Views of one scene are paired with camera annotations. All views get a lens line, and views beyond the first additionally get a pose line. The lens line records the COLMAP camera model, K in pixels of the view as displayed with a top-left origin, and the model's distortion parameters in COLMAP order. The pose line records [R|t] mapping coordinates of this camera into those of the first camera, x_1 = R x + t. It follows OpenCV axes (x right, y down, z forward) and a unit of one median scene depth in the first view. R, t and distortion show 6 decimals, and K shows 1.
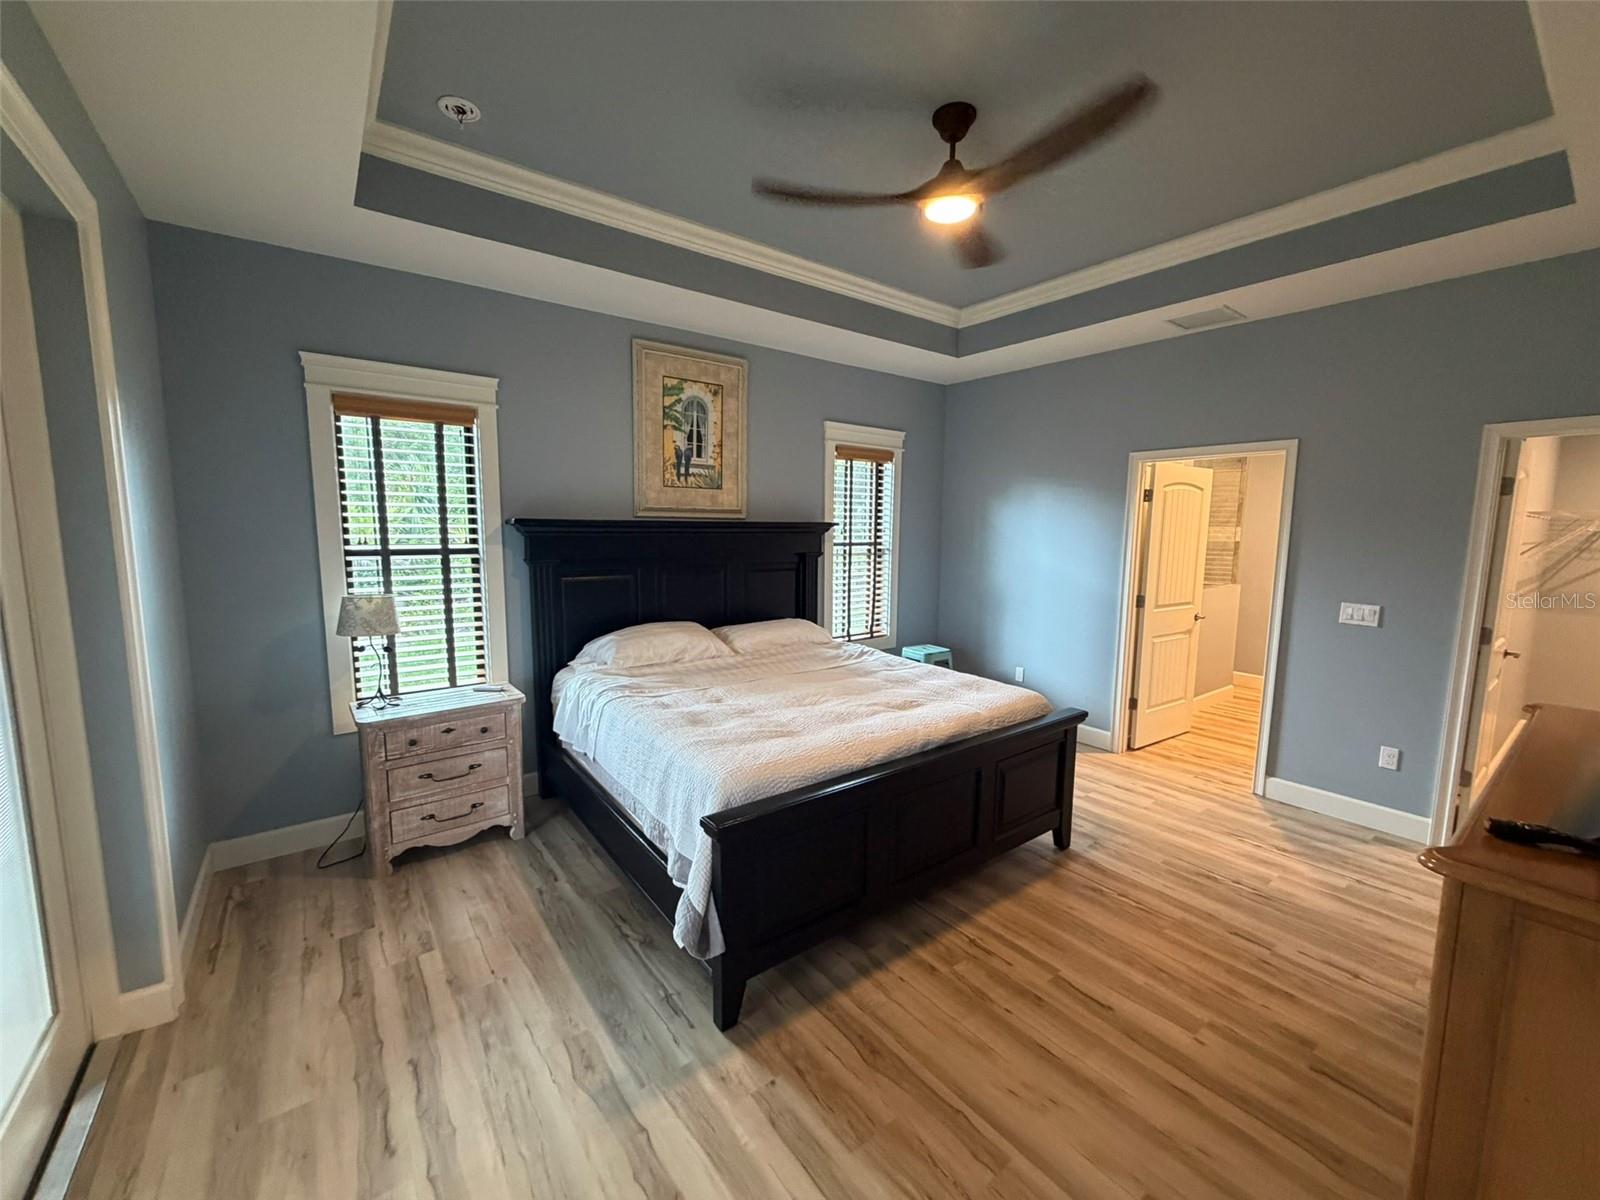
lens RADIAL K [[639.7, 0, 797.9], [0, 639.7, 599.9], [0, 0, 1]] dist [0.001255, 0.000375]
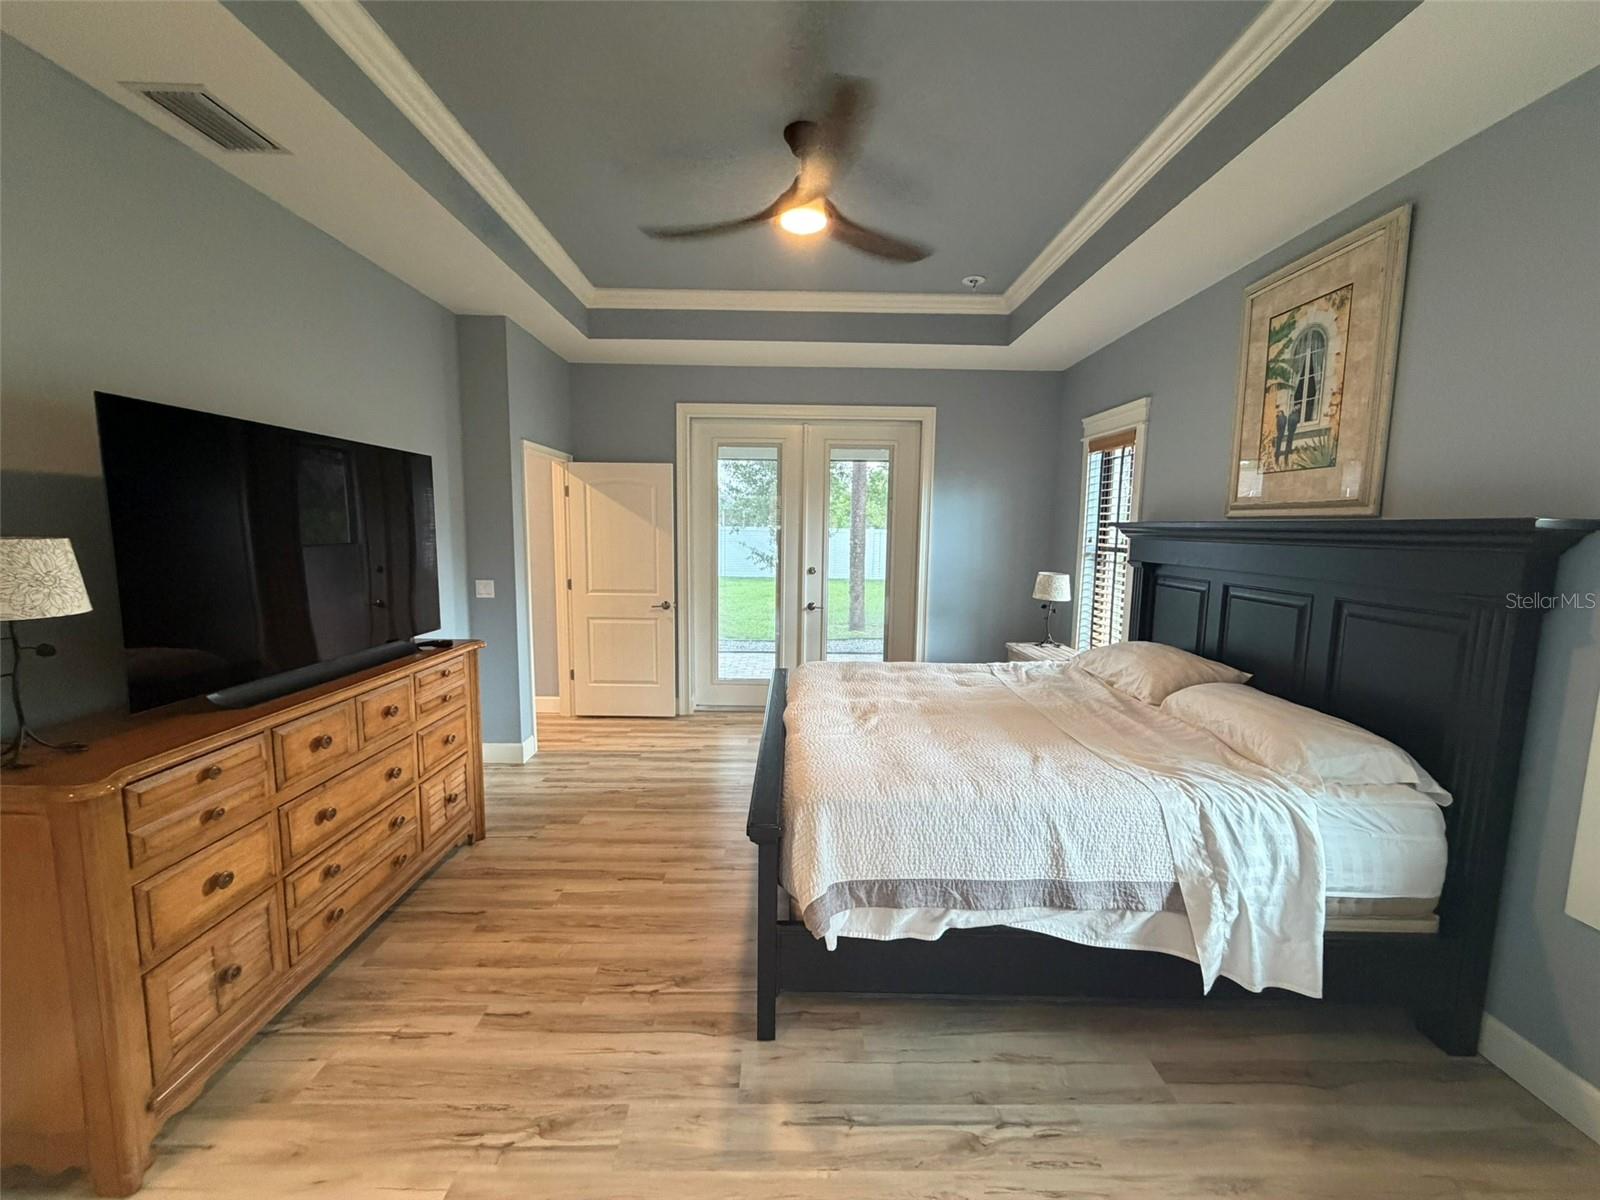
lens RADIAL K [[639.7, 0, 797.9], [0, 639.7, 599.9], [0, 0, 1]] dist [0.001255, 0.000375]
pose [[-0.594533, 0.076468, -0.800427, 0.679204], [-0.112724, 0.977710, 0.177133, -0.108580], [0.796130, 0.195539, -0.572662, 1.025475]]
